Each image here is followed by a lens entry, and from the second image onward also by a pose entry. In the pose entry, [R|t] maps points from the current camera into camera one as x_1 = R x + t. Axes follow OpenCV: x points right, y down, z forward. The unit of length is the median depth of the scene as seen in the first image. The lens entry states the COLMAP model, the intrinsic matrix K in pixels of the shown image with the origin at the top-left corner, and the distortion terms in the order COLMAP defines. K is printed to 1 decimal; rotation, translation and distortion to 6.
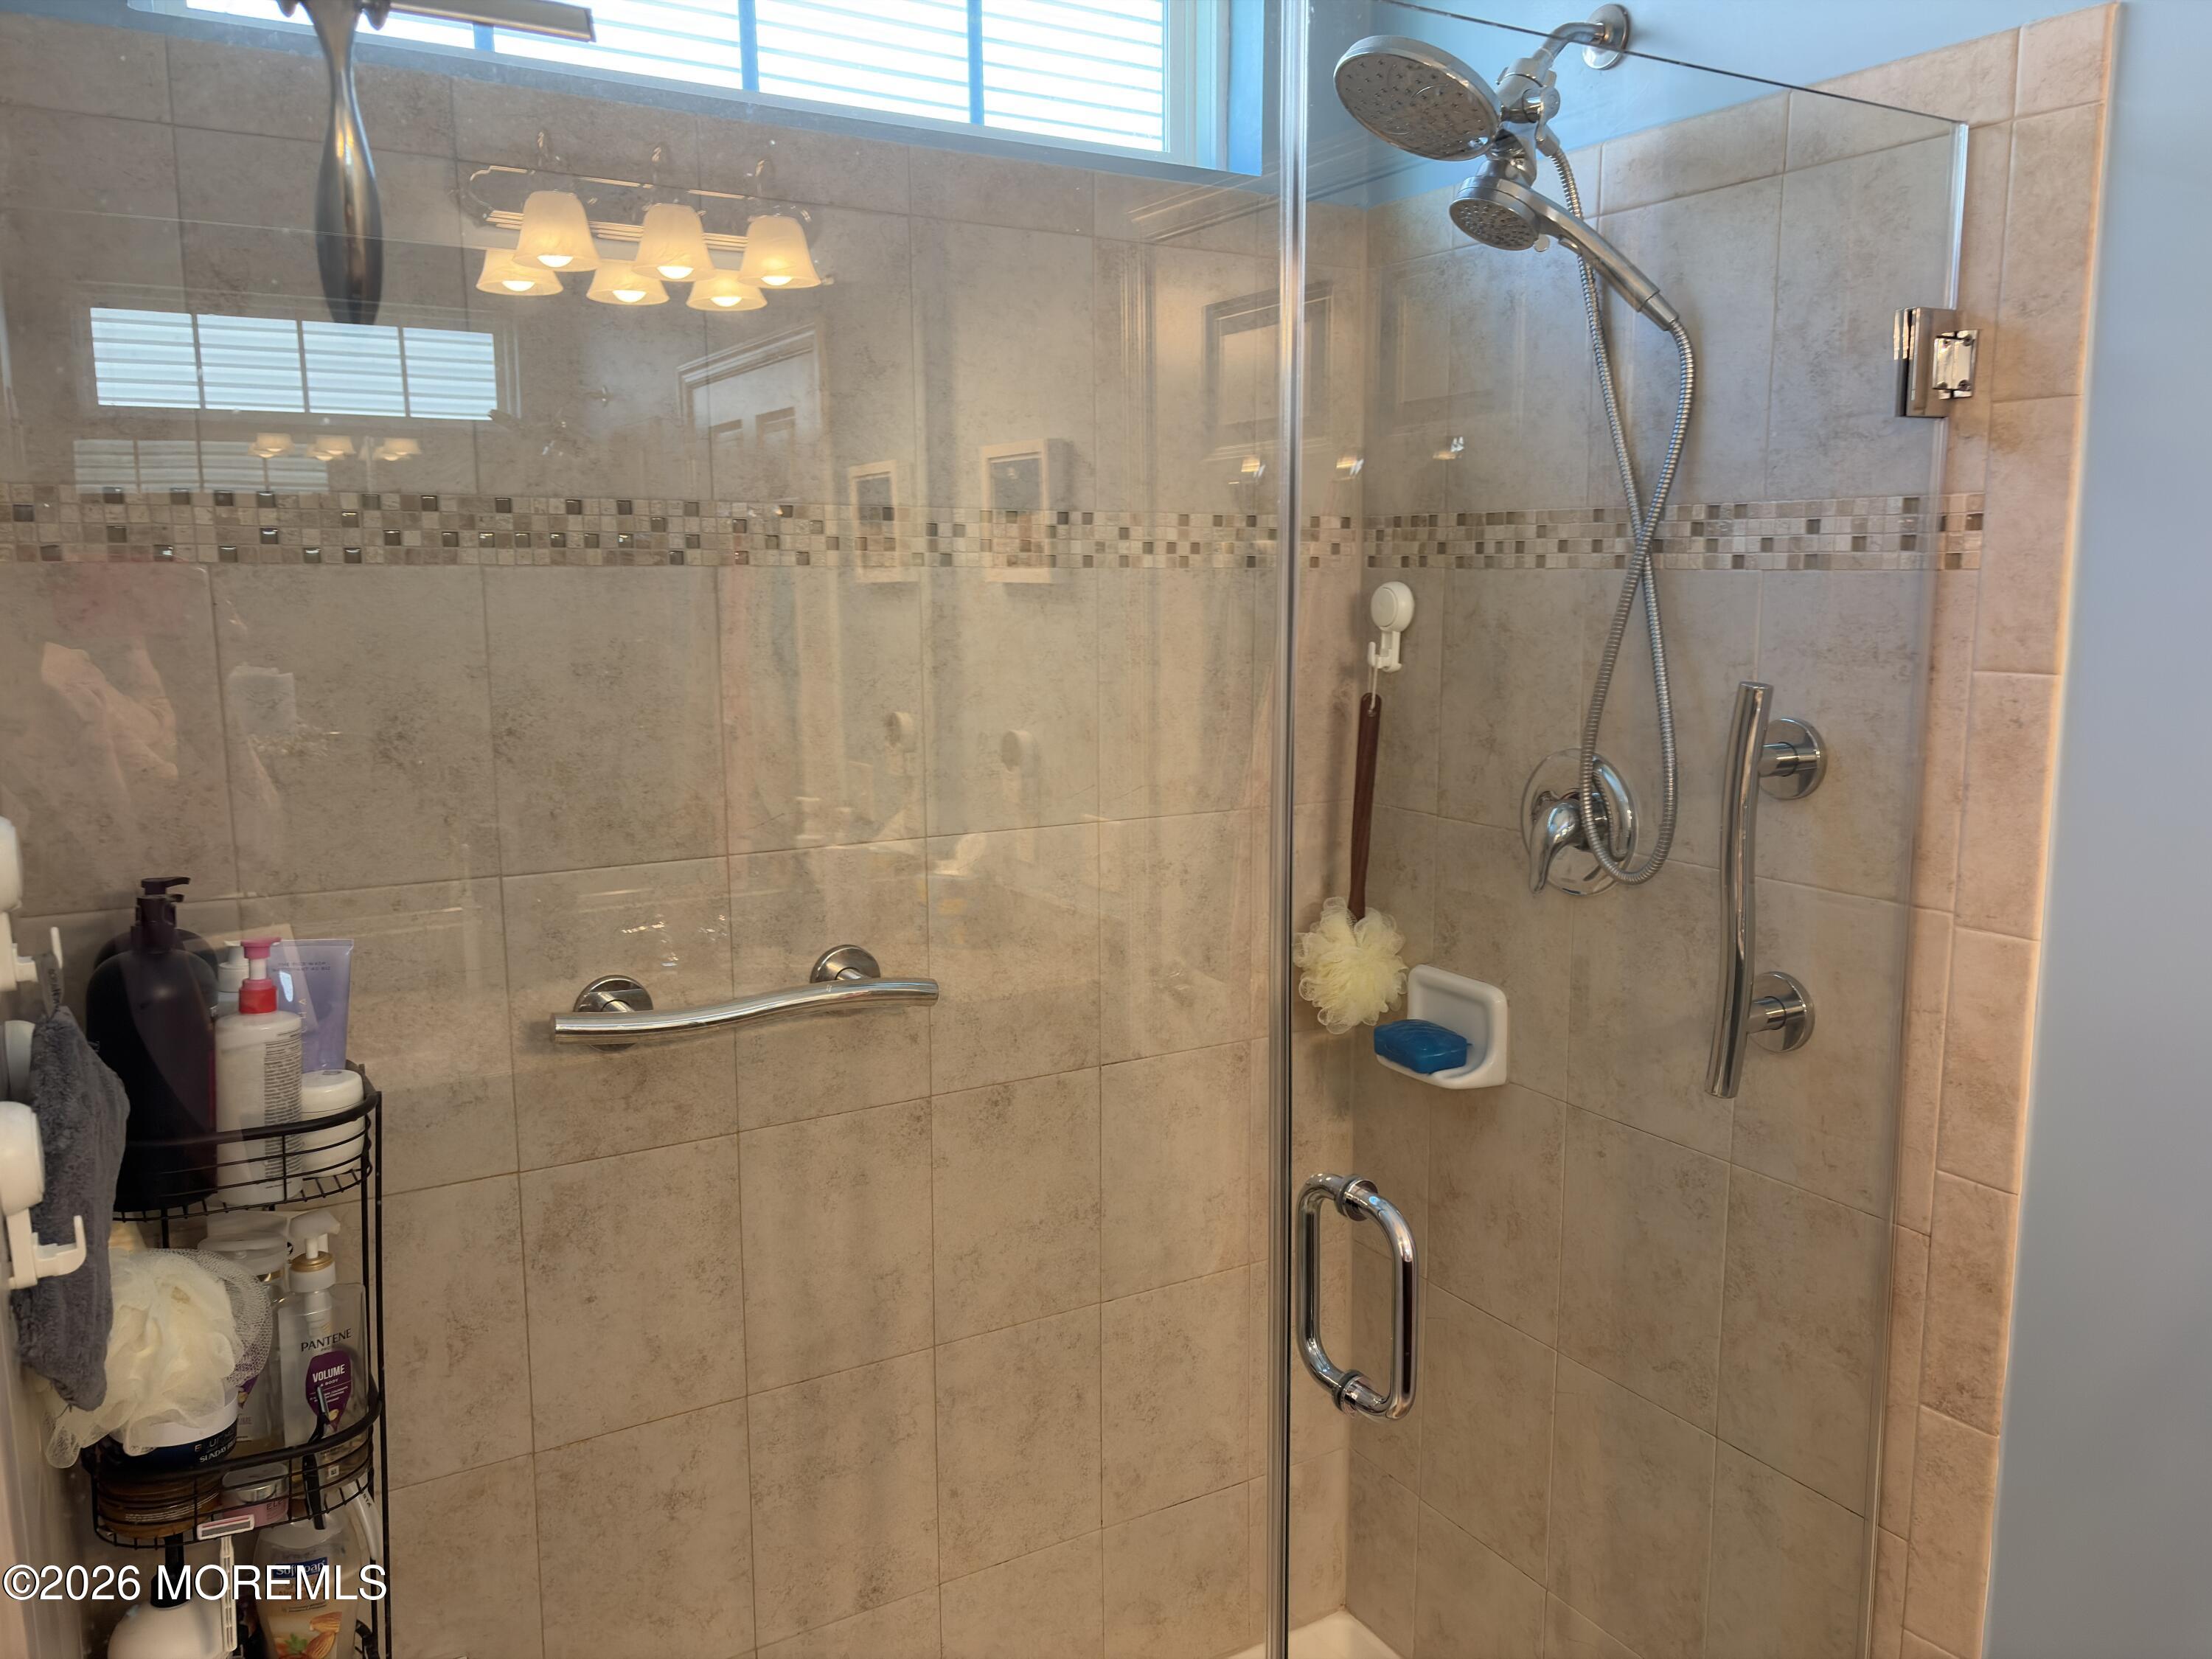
lens RADIAL K [[1649.3, 0, 1104.2], [0, 1649.3, 819.2], [0, 0, 1]] dist [0.050871, -0.064368]
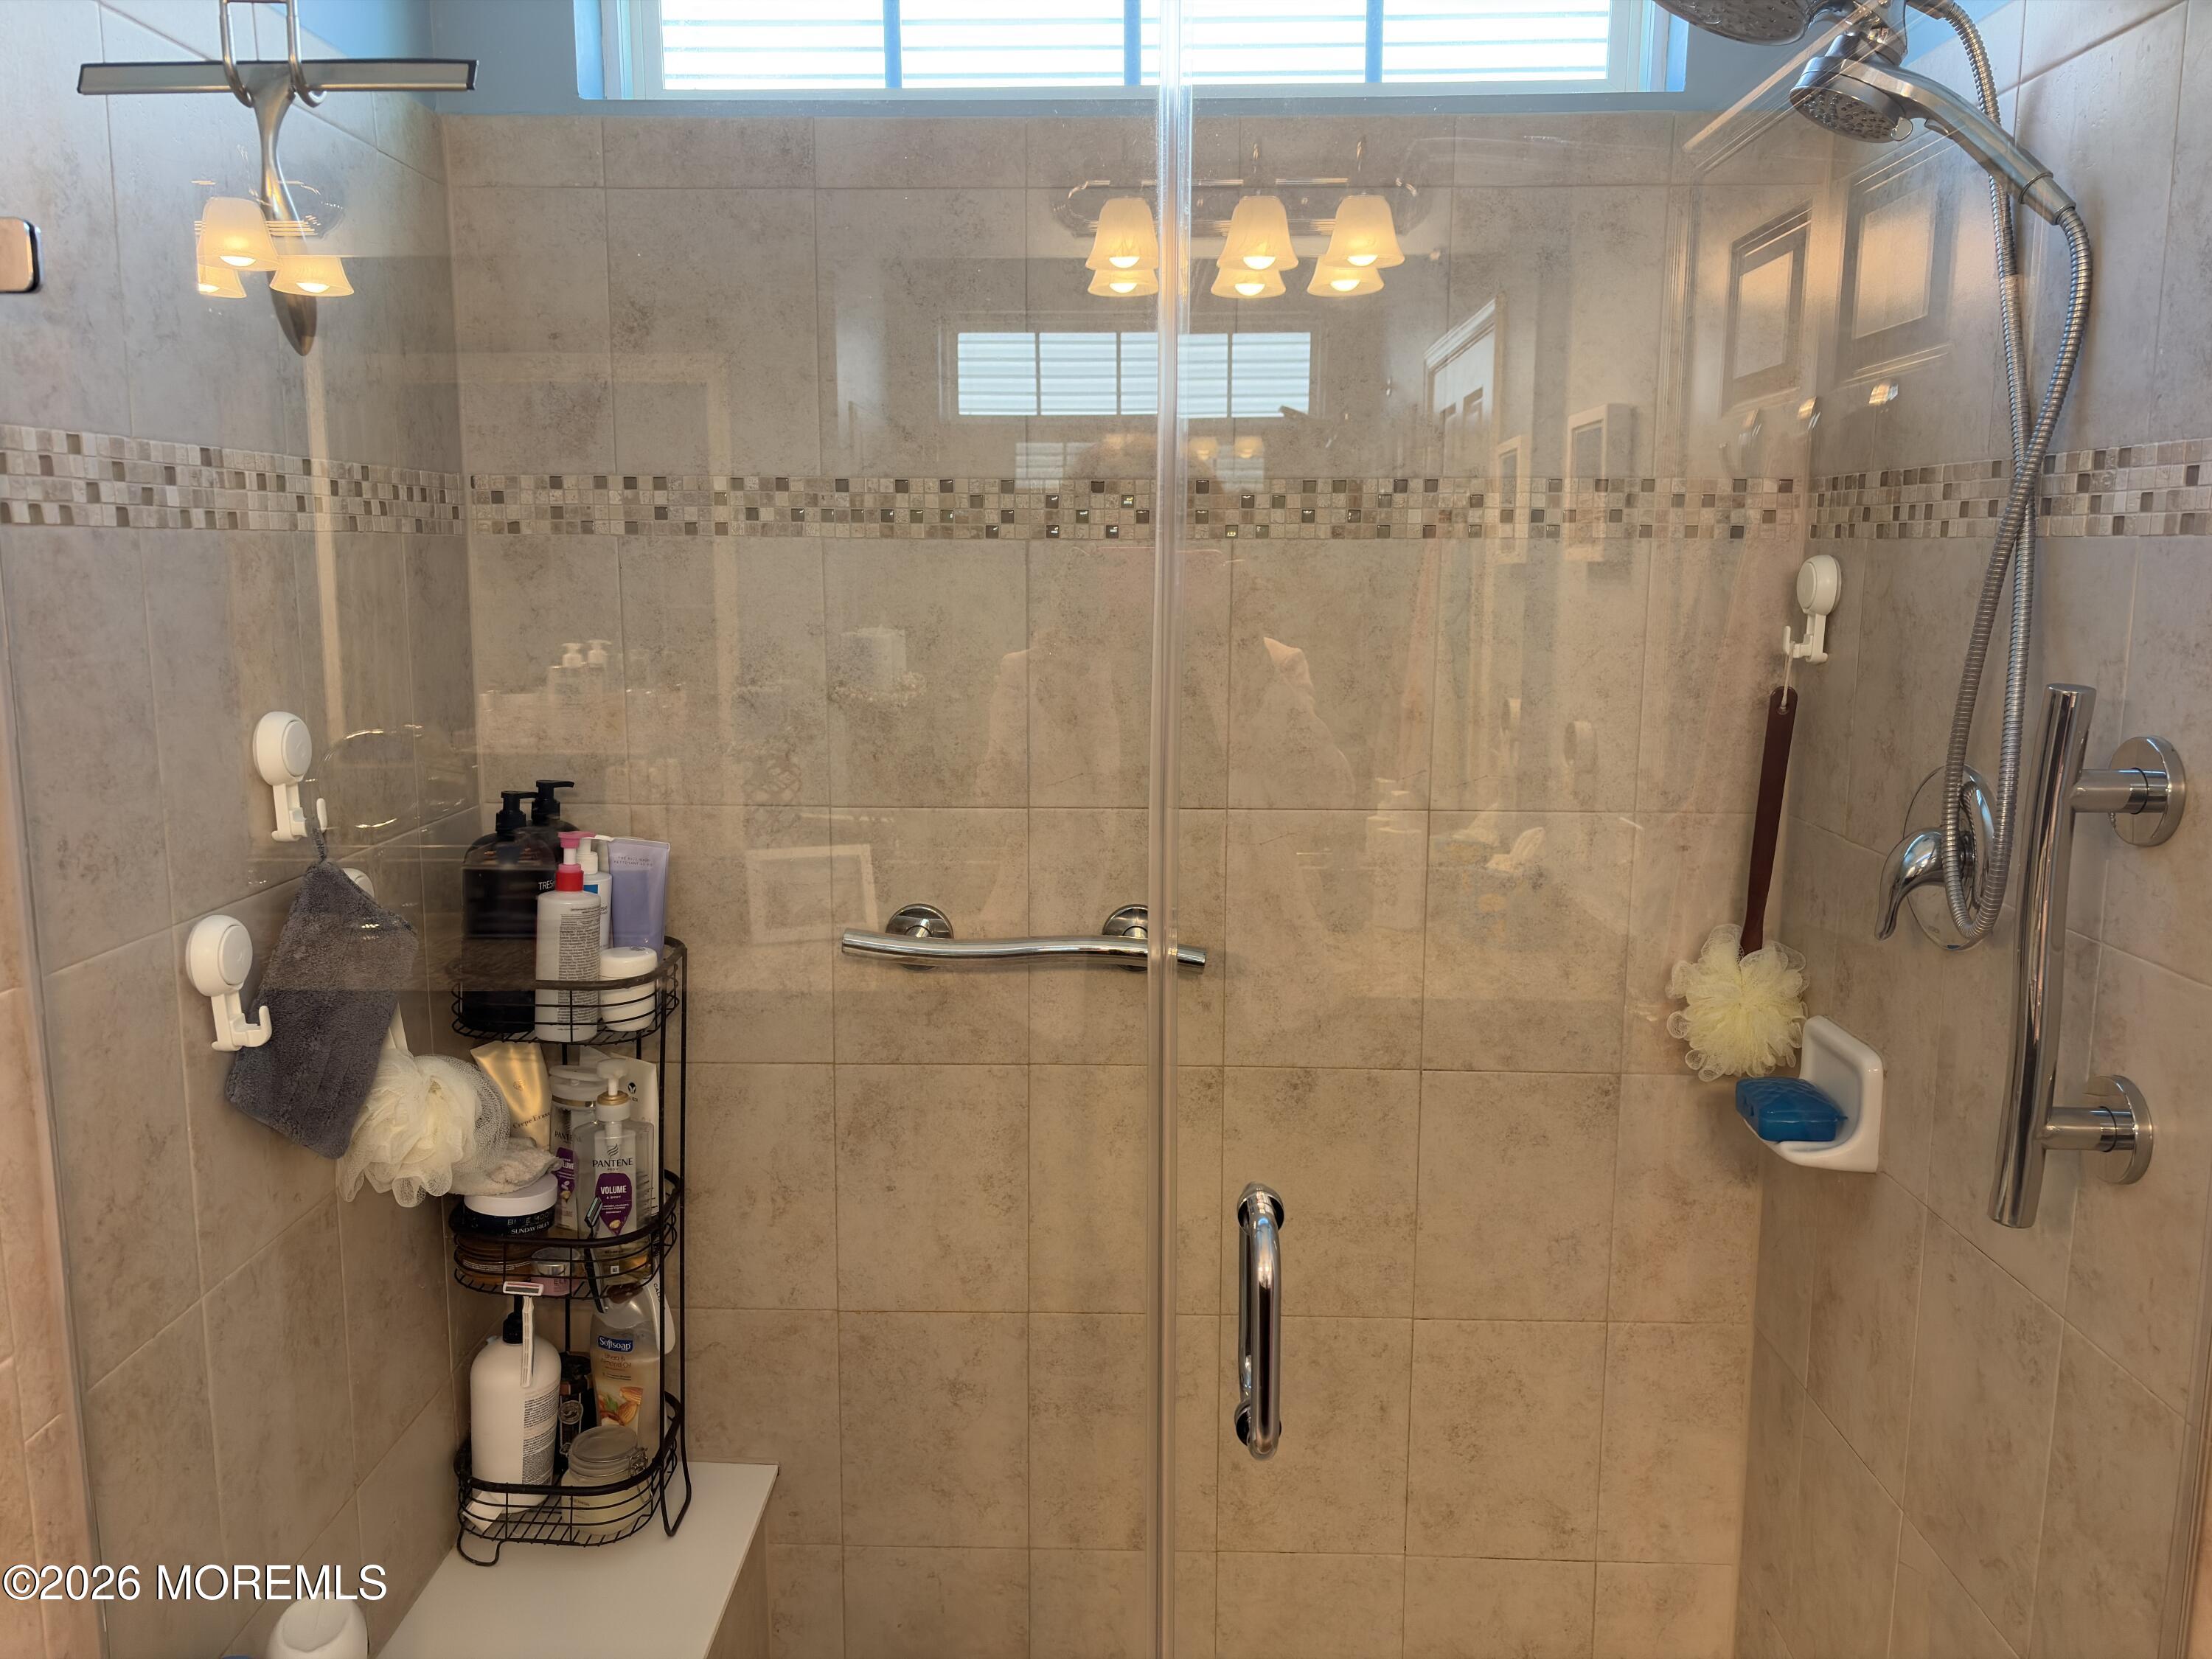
lens RADIAL K [[1660.0, 0, 1105.2], [0, 1660.0, 810.8], [0, 0, 1]] dist [0.009607, 0.011338]
pose [[0.844019, 0.083868, -0.529715, 0.369327], [-0.082322, 0.996252, 0.026566, -0.008072], [0.529957, 0.021185, 0.847760, 0.109126]]
